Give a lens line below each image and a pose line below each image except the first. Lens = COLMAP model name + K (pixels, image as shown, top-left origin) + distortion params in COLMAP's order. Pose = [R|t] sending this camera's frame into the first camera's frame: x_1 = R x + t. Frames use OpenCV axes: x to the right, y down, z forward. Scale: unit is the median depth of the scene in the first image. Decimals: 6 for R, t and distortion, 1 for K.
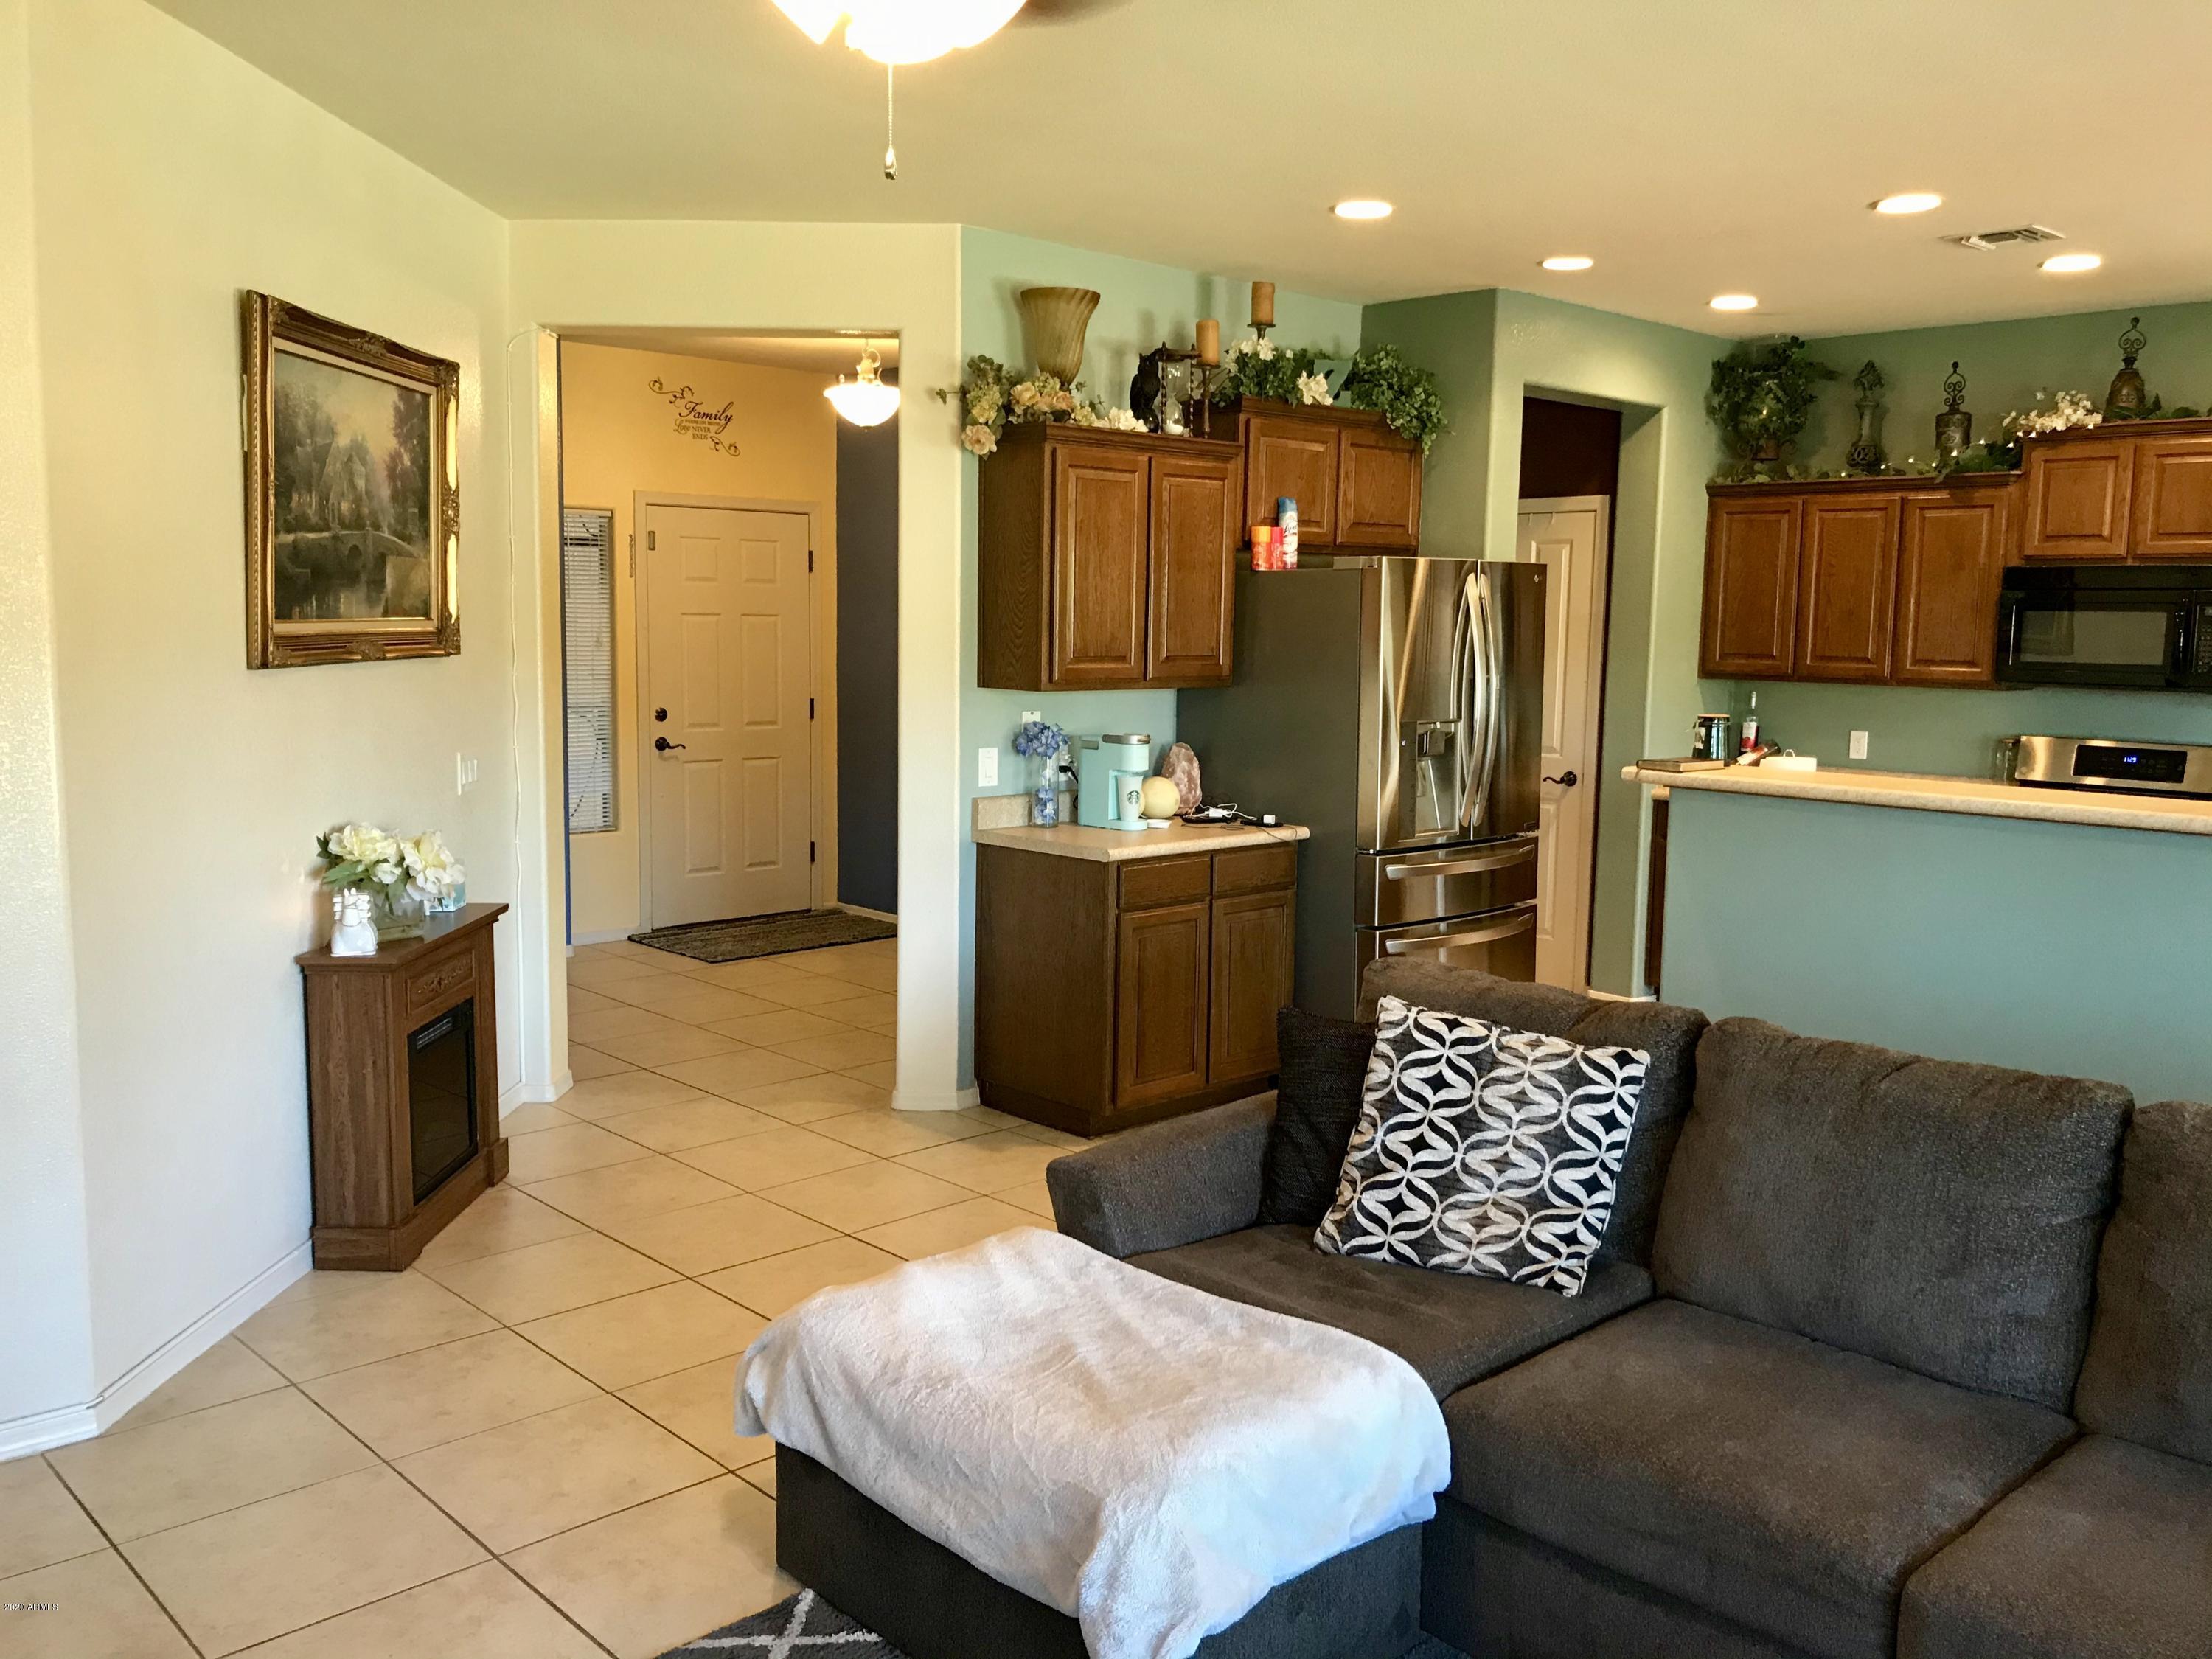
lens RADIAL K [[1792.4, 0, 1106.0], [0, 1792.4, 829.5], [0, 0, 1]] dist [0.067876, -0.085005]
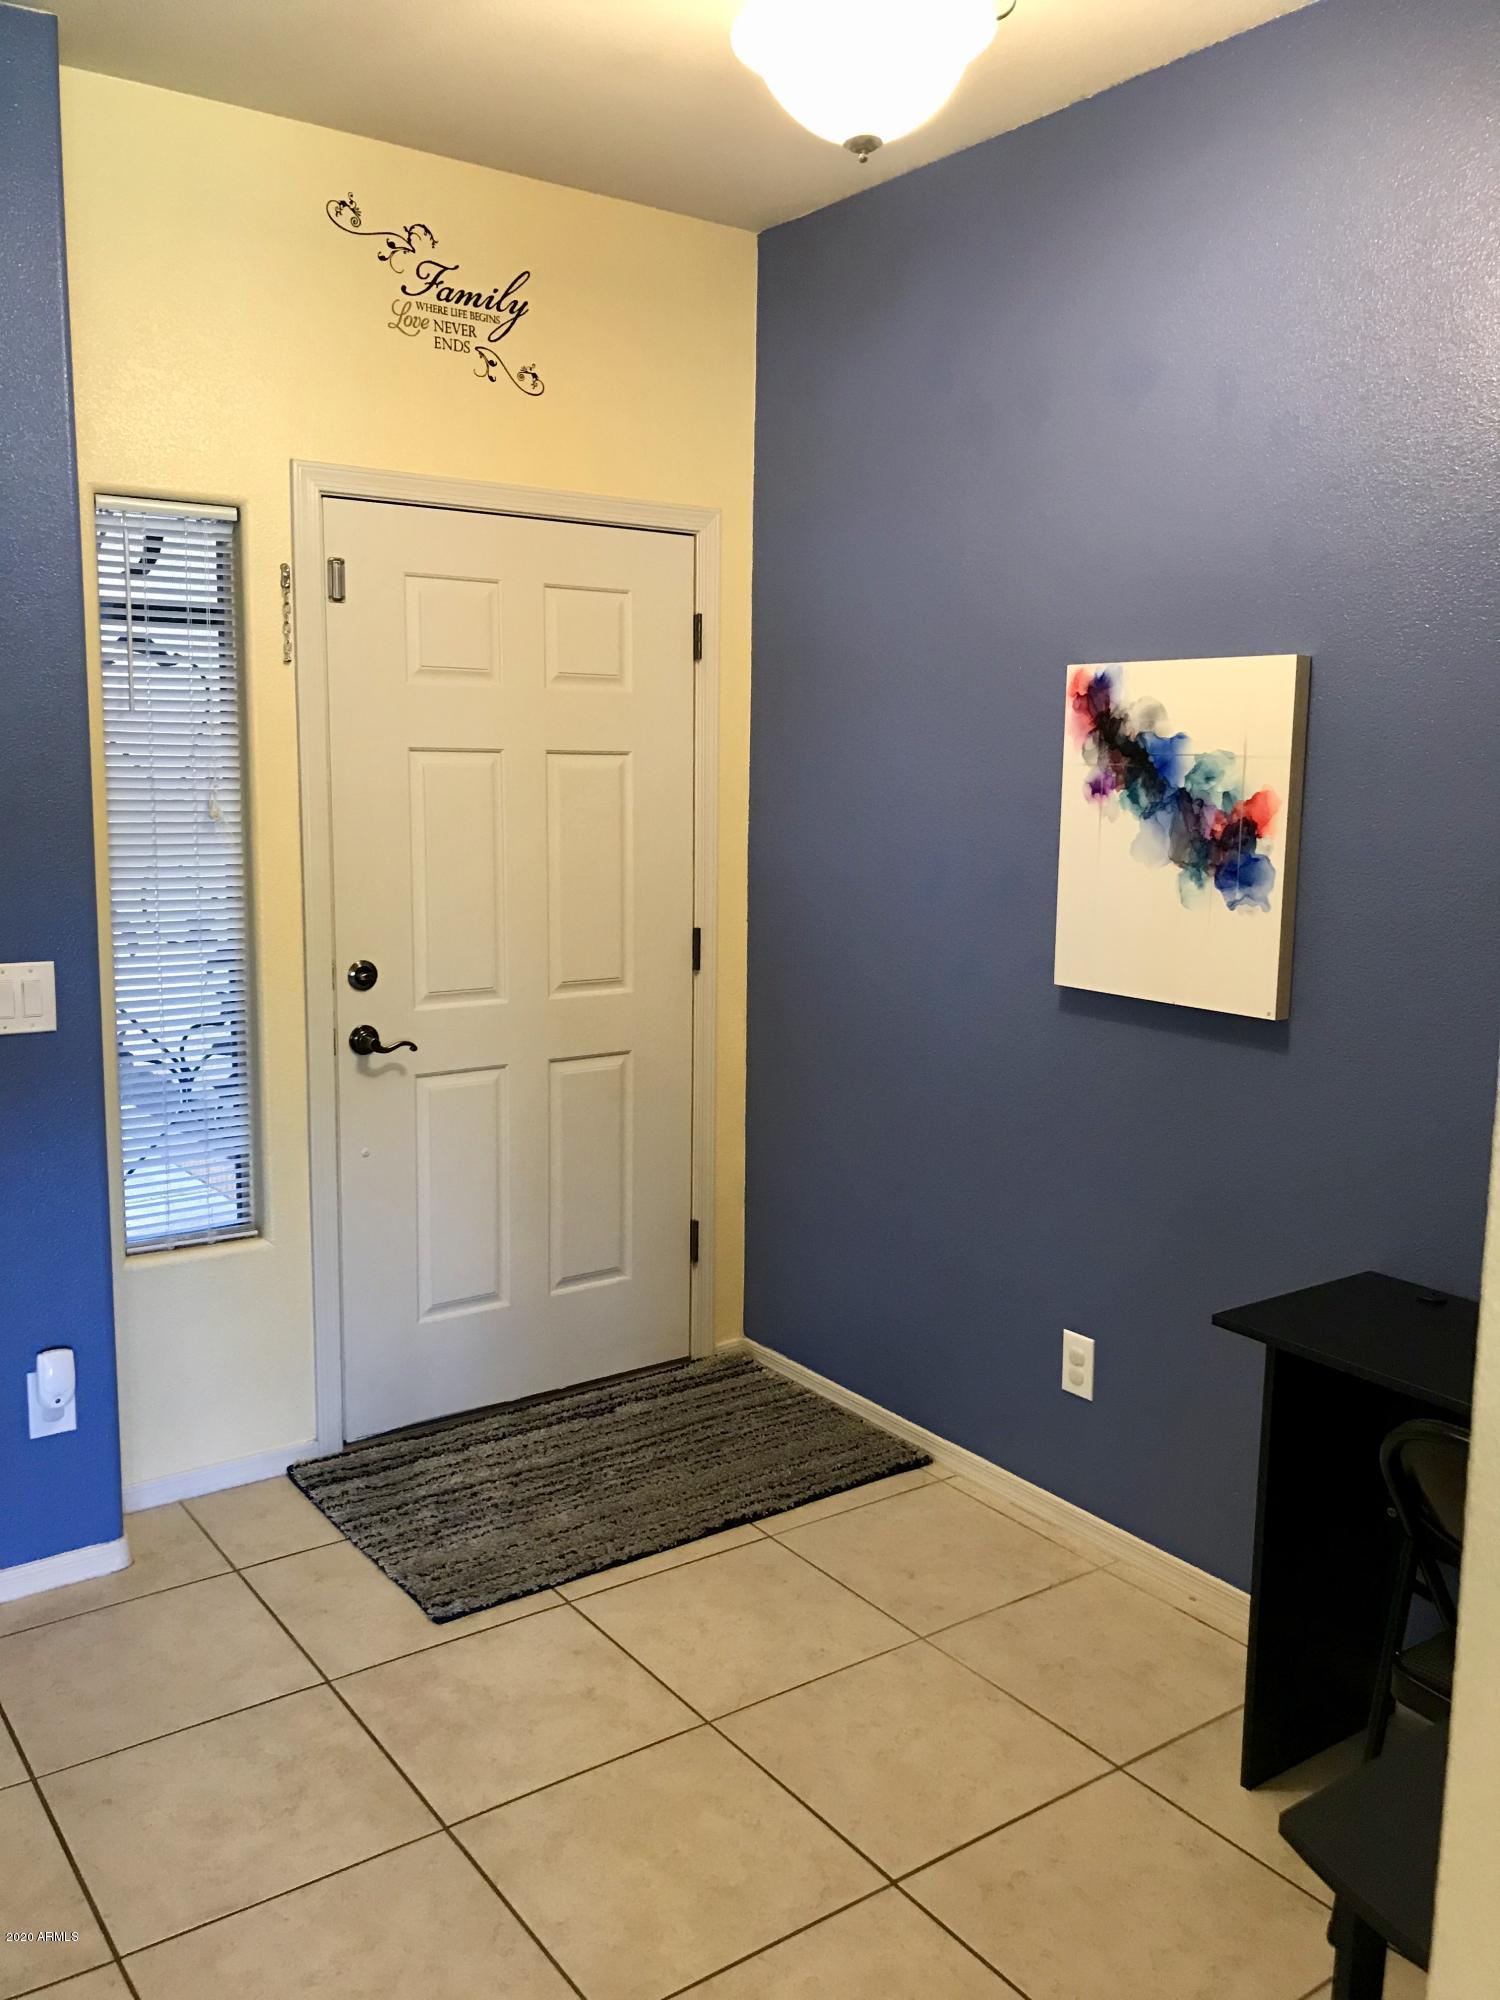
lens RADIAL K [[1622.4, 0, 750.0], [0, 1622.4, 1000.0], [0, 0, 1]] dist [0.099828, -0.304340]
pose [[0.990501, 0.015269, -0.136656, -0.081869], [-0.012108, 0.999640, 0.023935, -0.058416], [0.136973, -0.022053, 0.990329, 0.520181]]
